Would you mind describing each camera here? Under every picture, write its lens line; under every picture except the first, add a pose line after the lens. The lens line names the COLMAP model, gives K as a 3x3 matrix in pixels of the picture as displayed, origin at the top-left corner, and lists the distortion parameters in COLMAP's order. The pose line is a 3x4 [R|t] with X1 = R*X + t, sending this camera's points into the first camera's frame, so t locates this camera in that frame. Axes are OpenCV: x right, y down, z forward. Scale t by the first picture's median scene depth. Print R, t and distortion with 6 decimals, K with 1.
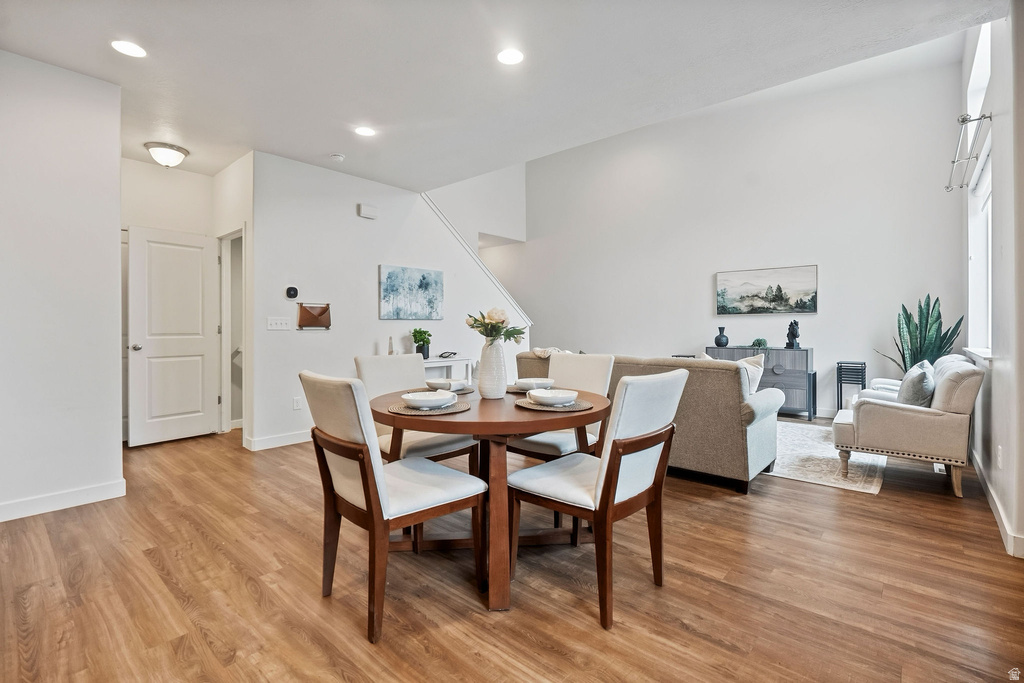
lens RADIAL K [[468.9, 0, 503.3], [0, 468.9, 344.1], [0, 0, 1]] dist [-0.012691, 0.003264]
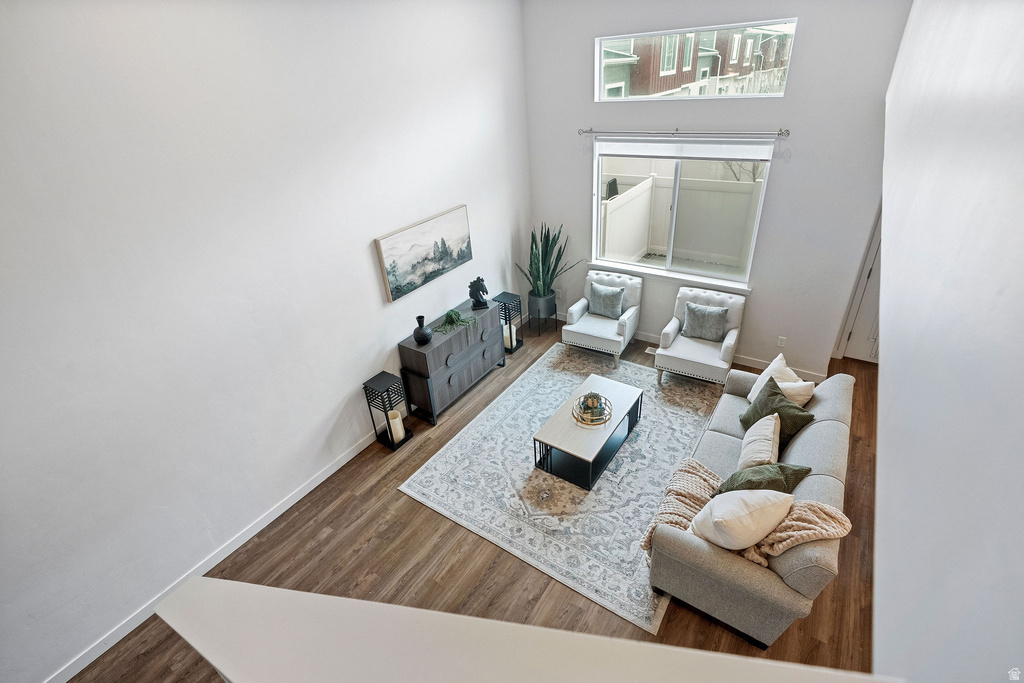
lens RADIAL K [[468.9, 0, 514.3], [0, 468.9, 343.8], [0, 0, 1]] dist [-0.012691, 0.003264]
pose [[-0.133980, -0.498926, 0.856226, -0.183846], [0.100550, 0.852712, 0.512612, -0.380850], [-0.985870, 0.154773, -0.064080, 1.009696]]
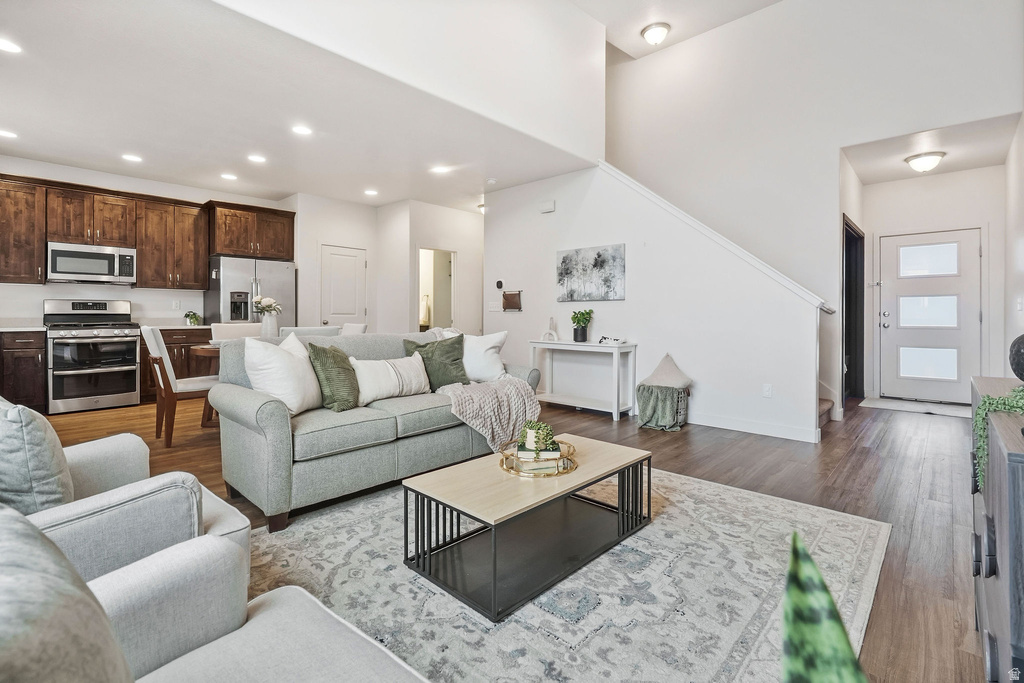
lens RADIAL K [[468.9, 0, 518.5], [0, 468.9, 317.5], [0, 0, 1]] dist [-0.012691, 0.003264]
pose [[-0.016149, 0.005188, -0.999856, 0.752051], [-0.040798, 0.999150, 0.005843, -0.016767], [0.999037, 0.040887, -0.015923, 0.844382]]
